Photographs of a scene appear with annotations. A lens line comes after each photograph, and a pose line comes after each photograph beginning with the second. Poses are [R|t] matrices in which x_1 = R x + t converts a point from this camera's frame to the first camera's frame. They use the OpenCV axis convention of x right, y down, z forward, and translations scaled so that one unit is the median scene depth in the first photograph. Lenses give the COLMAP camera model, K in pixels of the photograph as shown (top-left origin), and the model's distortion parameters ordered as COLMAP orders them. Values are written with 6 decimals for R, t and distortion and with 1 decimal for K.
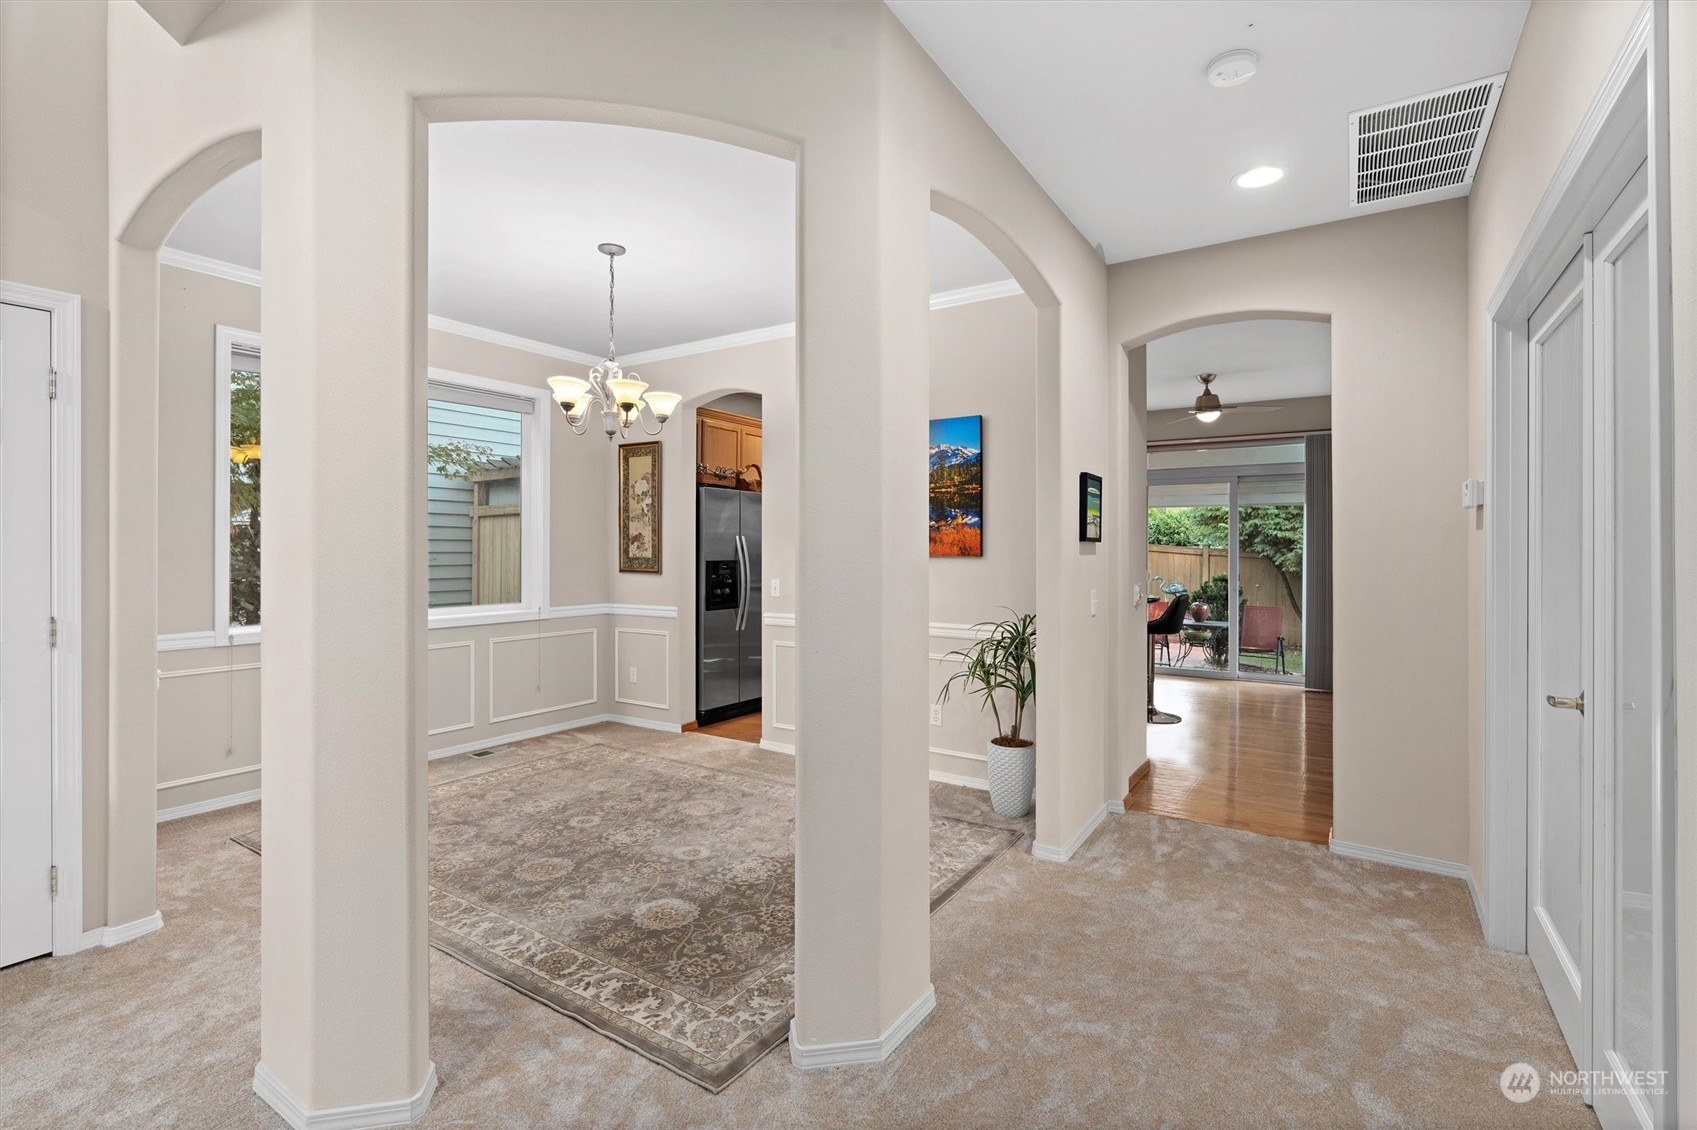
lens RADIAL K [[765.7, 0, 855.5], [0, 765.7, 551.5], [0, 0, 1]] dist [-0.015715, 0.000667]
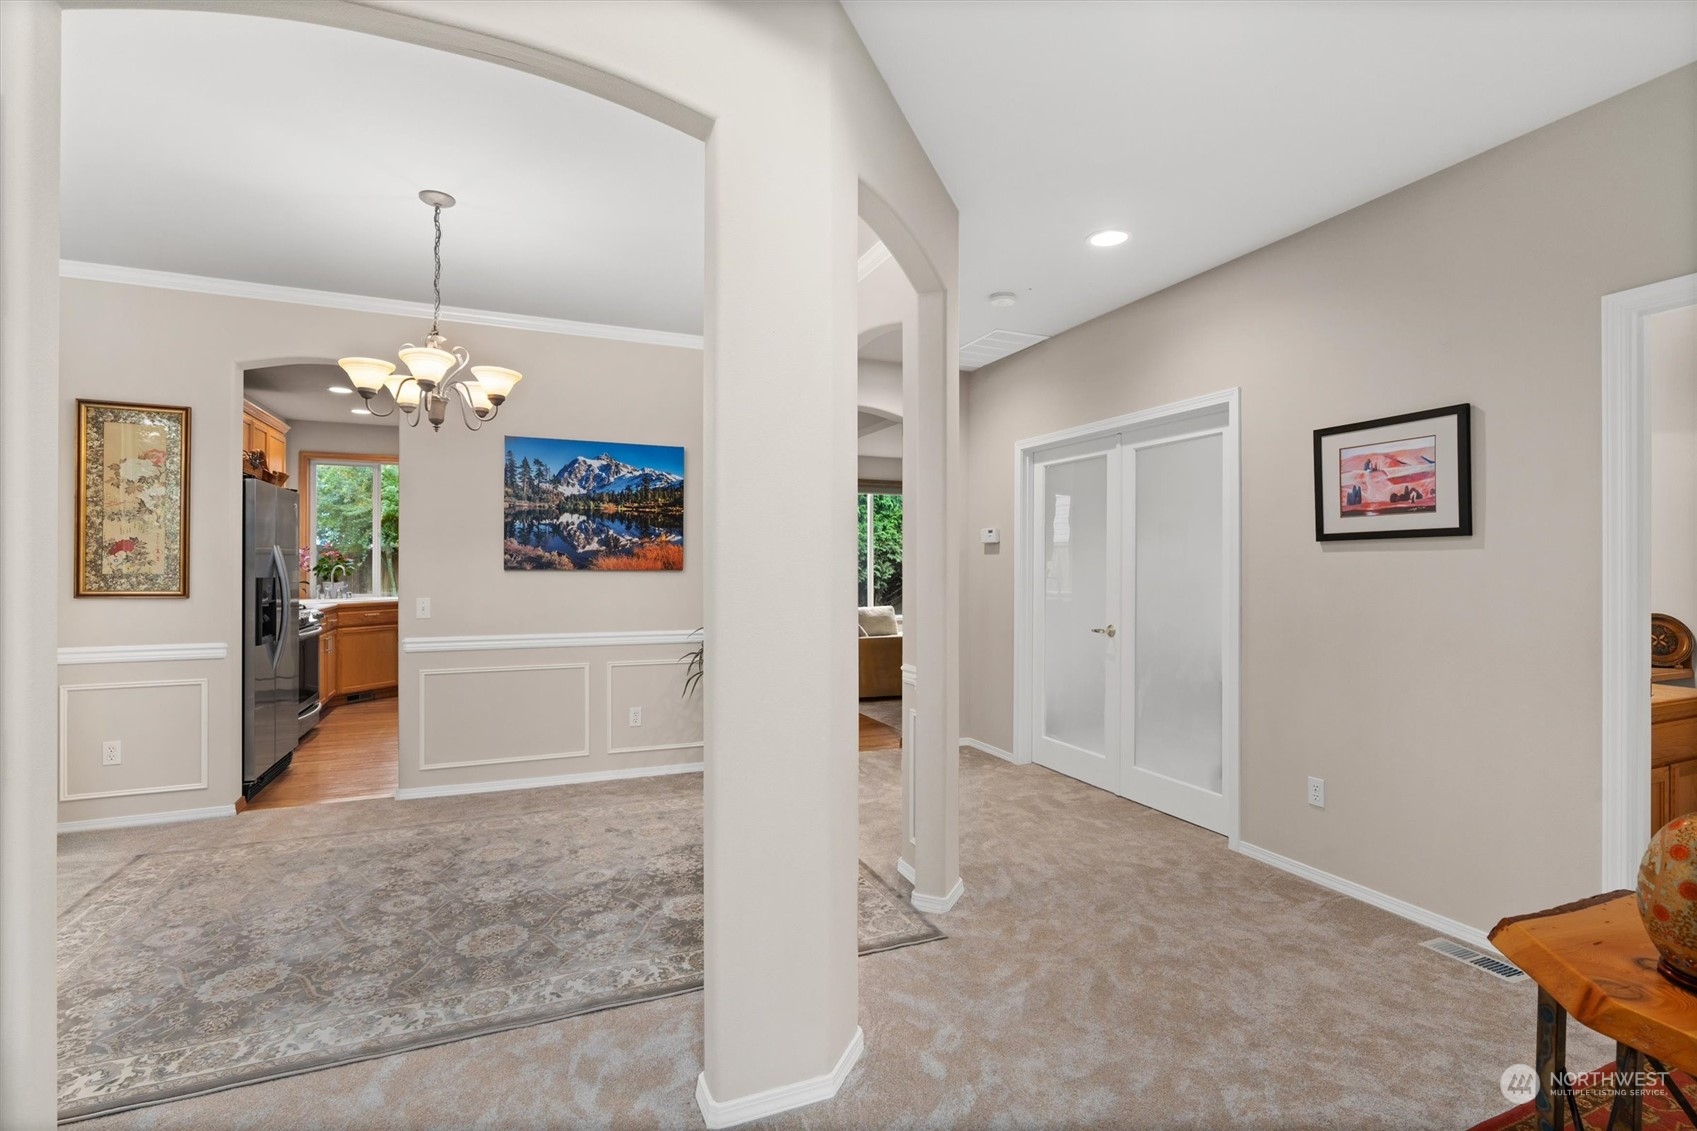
lens RADIAL K [[765.7, 0, 855.5], [0, 765.7, 552.0], [0, 0, 1]] dist [-0.015715, 0.000667]
pose [[0.556427, 0.019221, 0.830674, -0.645675], [0.002466, 0.999690, -0.024783, 0.008632], [-0.830893, 0.015838, 0.556207, 0.142582]]
